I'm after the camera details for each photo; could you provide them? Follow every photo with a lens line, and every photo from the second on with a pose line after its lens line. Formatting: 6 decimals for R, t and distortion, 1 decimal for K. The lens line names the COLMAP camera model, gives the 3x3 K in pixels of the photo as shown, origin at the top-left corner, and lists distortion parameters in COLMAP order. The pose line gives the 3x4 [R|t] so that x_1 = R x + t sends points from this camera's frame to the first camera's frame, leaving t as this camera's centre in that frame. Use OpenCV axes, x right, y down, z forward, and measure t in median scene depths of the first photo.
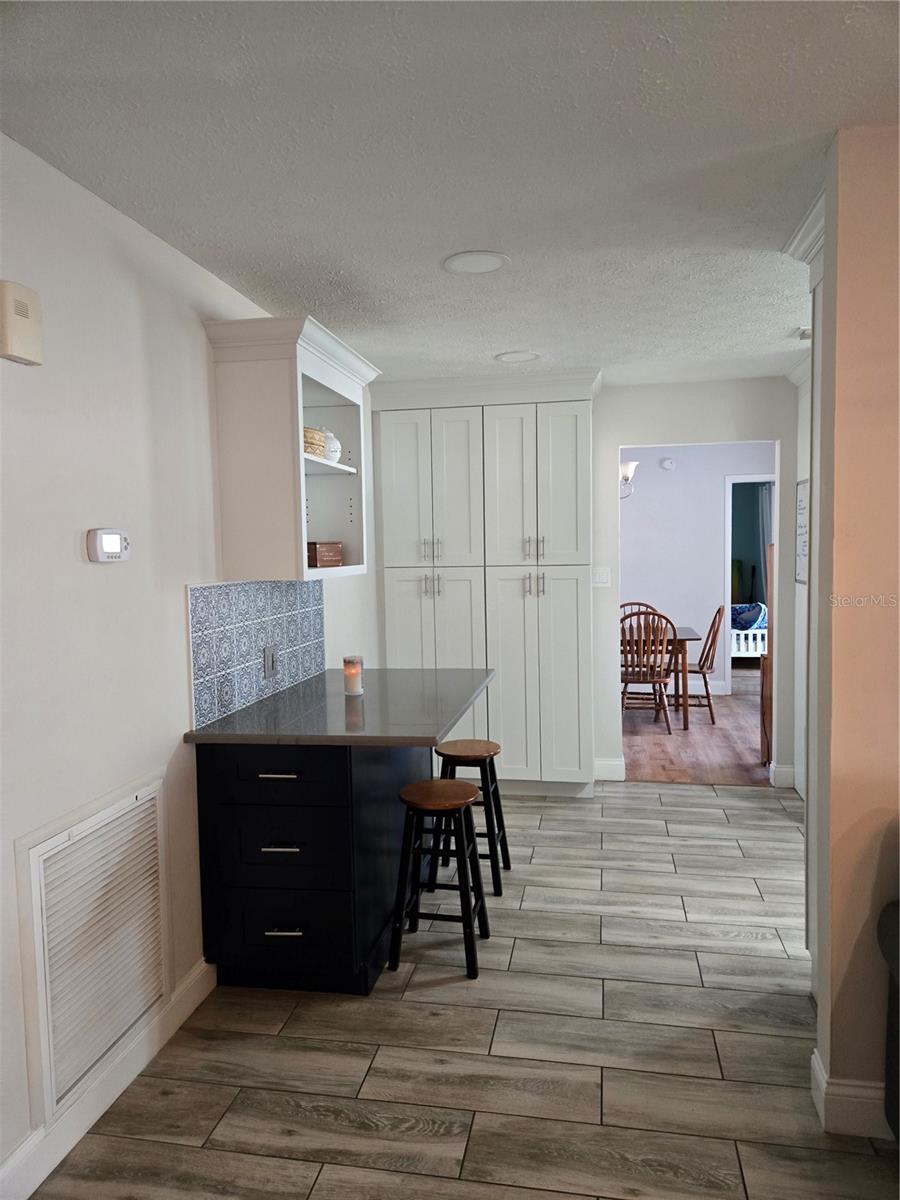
lens RADIAL K [[799.7, 0, 448.4], [0, 799.7, 602.0], [0, 0, 1]] dist [0.070975, -0.061303]
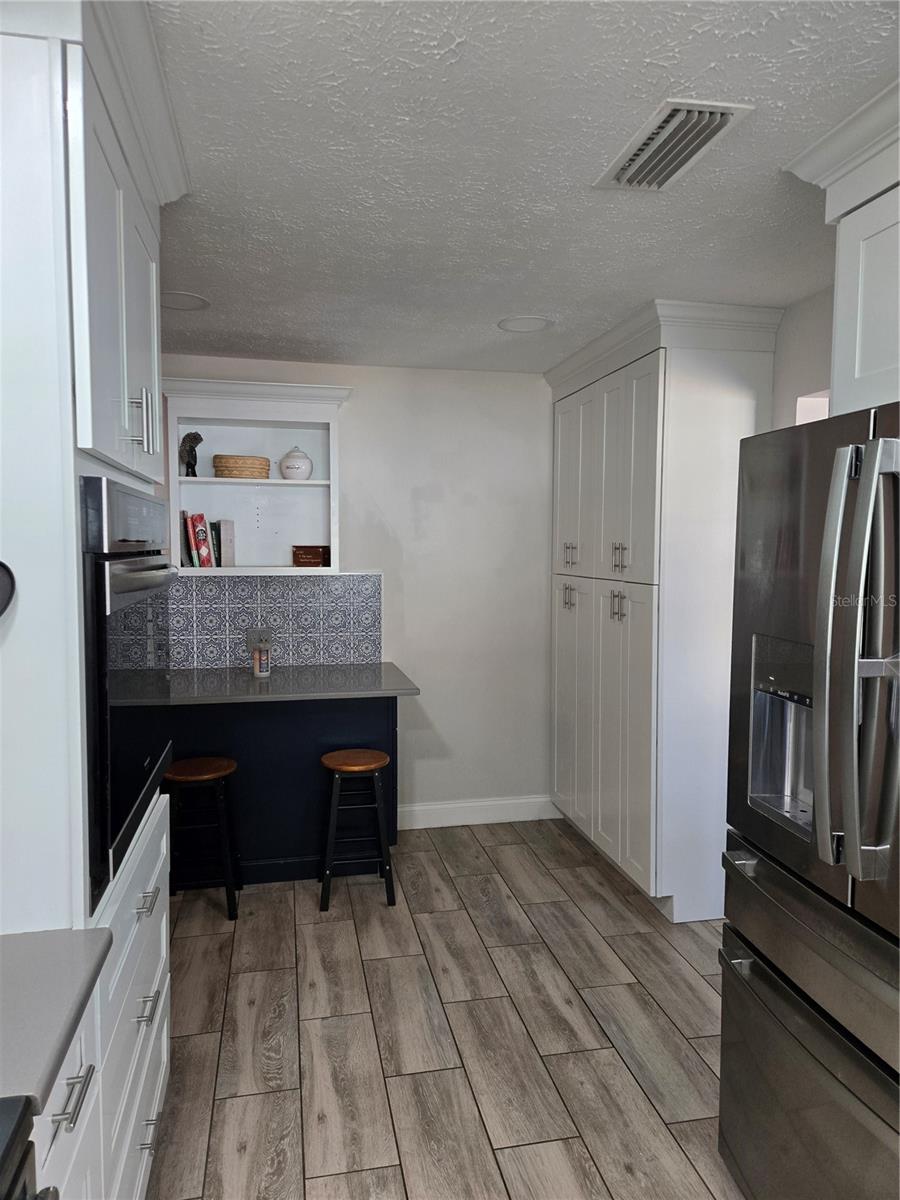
lens RADIAL K [[799.7, 0, 449.6], [0, 799.7, 593.8], [0, 0, 1]] dist [0.070975, -0.061303]
pose [[0.378988, 0.072609, -0.922549, 0.903951], [-0.073337, 0.996138, 0.048274, -0.069307], [0.922491, 0.049362, 0.382849, 0.680495]]
